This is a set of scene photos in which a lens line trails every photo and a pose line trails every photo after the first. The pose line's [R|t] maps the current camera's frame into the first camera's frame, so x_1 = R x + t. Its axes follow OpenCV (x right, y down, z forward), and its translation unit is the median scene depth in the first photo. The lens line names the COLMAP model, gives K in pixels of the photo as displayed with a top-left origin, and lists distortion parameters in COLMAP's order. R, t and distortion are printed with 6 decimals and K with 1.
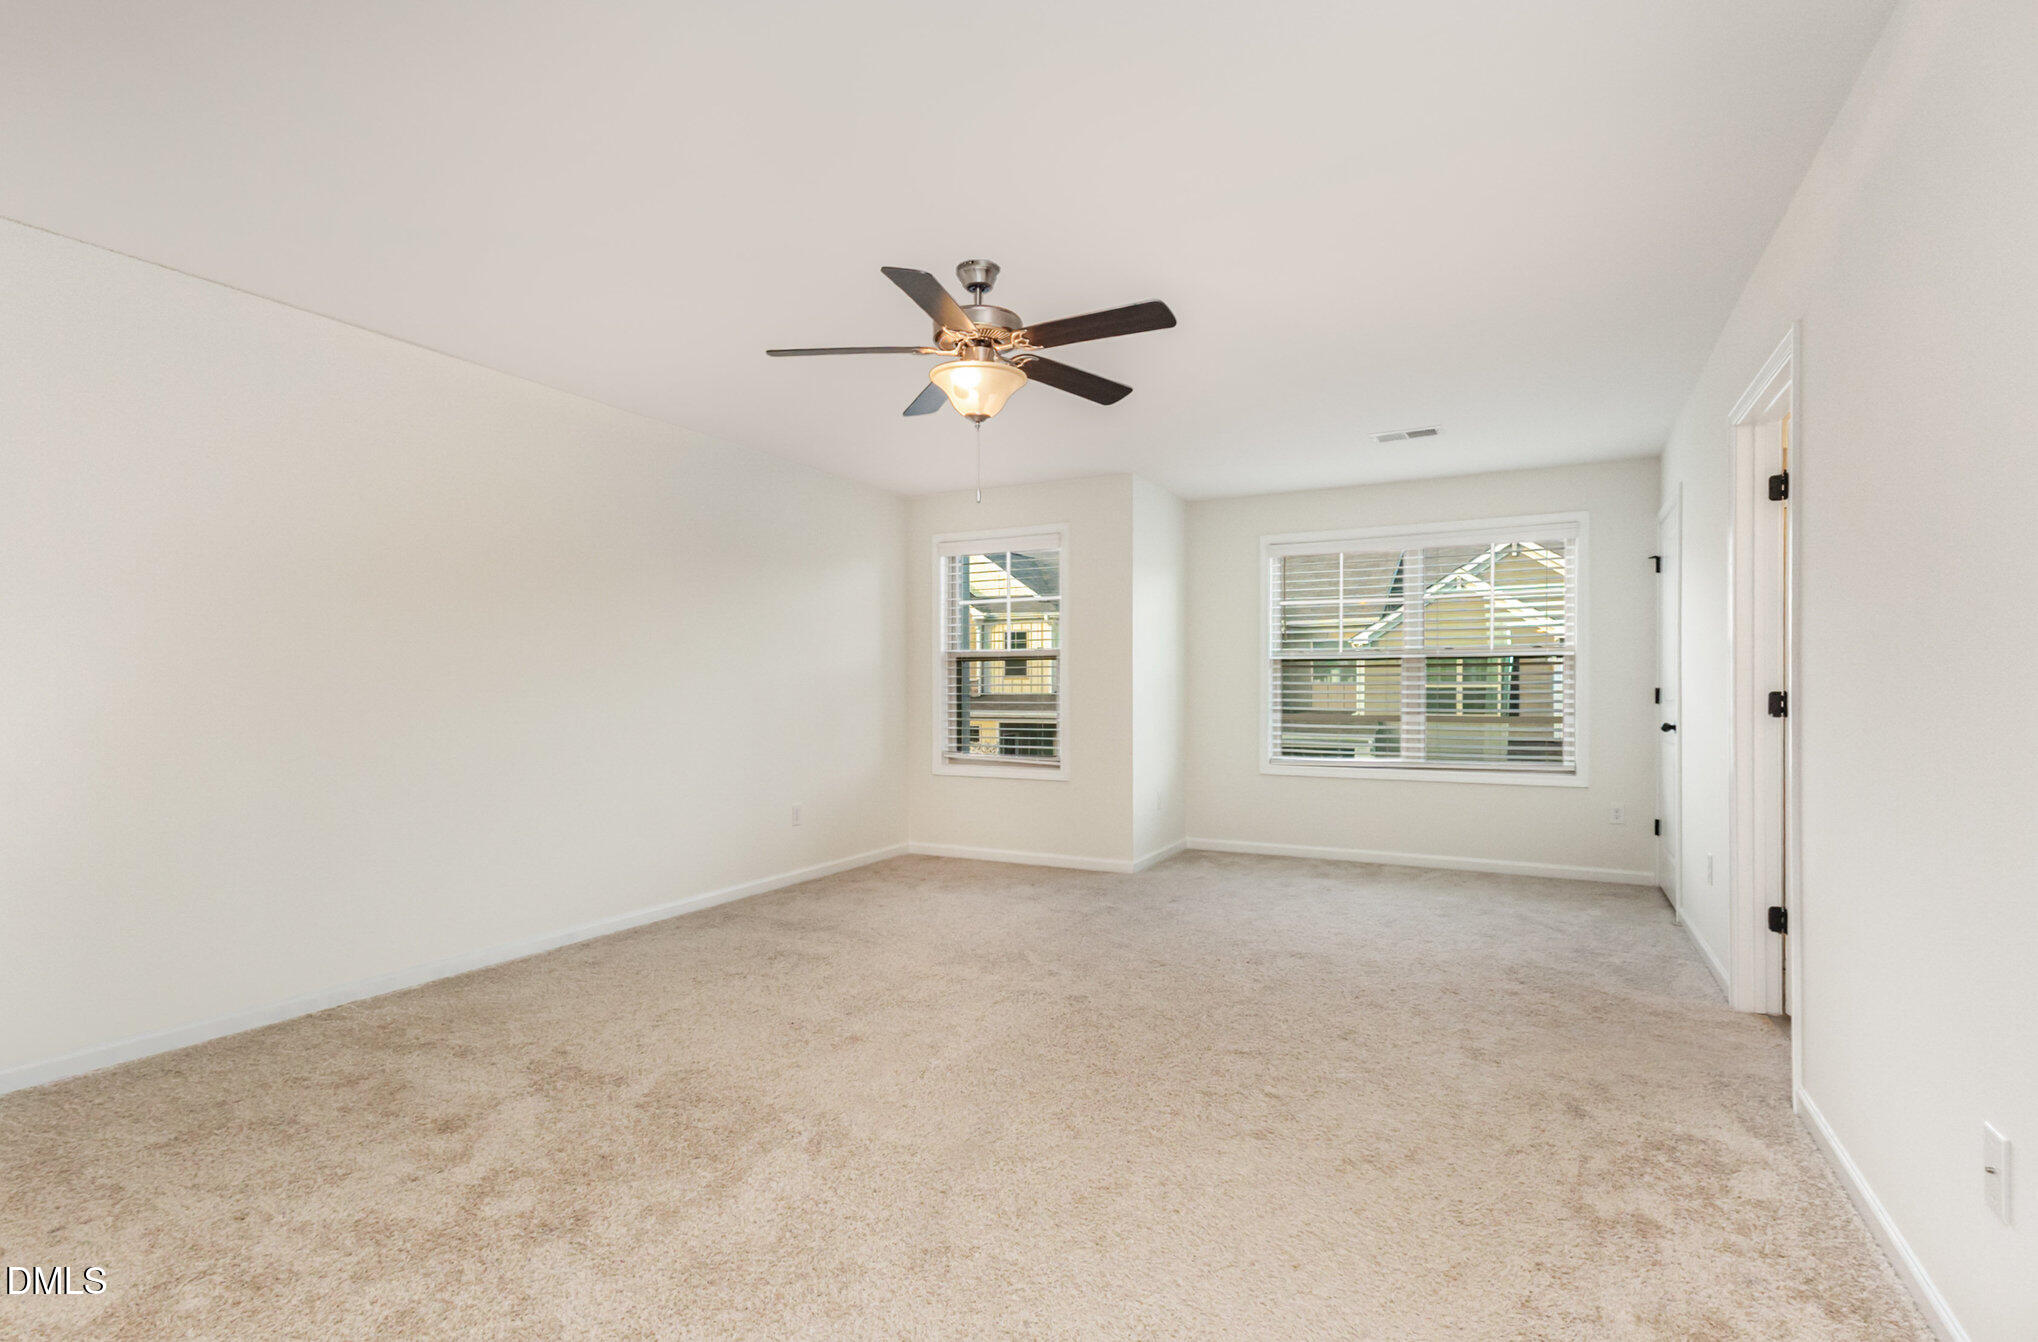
lens RADIAL K [[955.6, 0, 1025.1], [0, 955.6, 686.3], [0, 0, 1]] dist [0.023226, -0.000625]
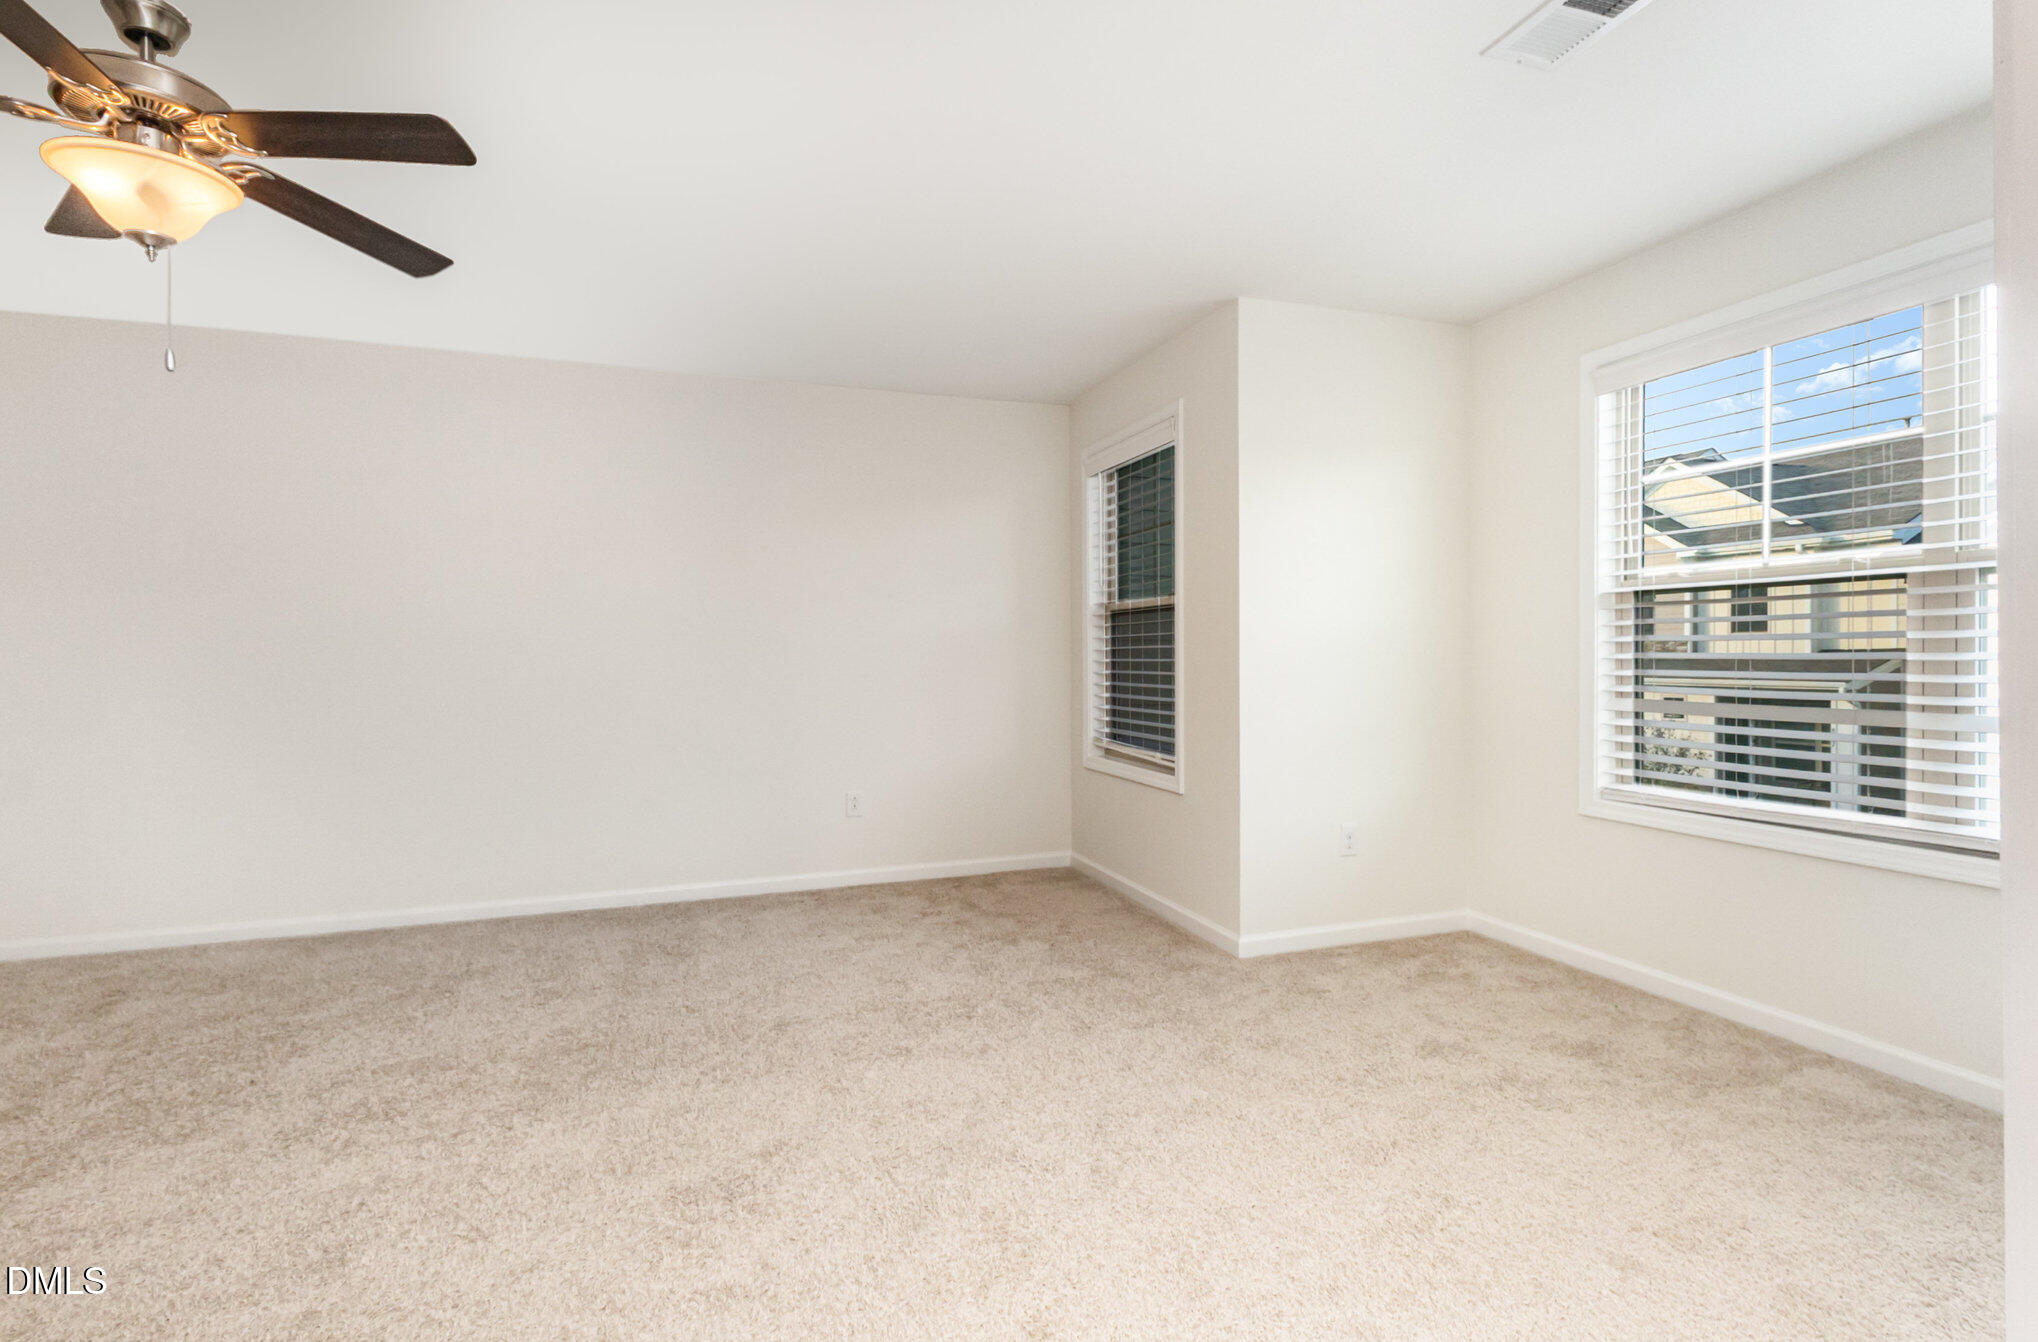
lens RADIAL K [[955.6, 0, 1015.6], [0, 955.6, 657.8], [0, 0, 1]] dist [0.023226, -0.000625]
pose [[0.735953, -0.002012, -0.677030, 0.370801], [0.008714, 0.999941, 0.006500, 0.000443], [0.676977, -0.010683, 0.735927, 0.408720]]
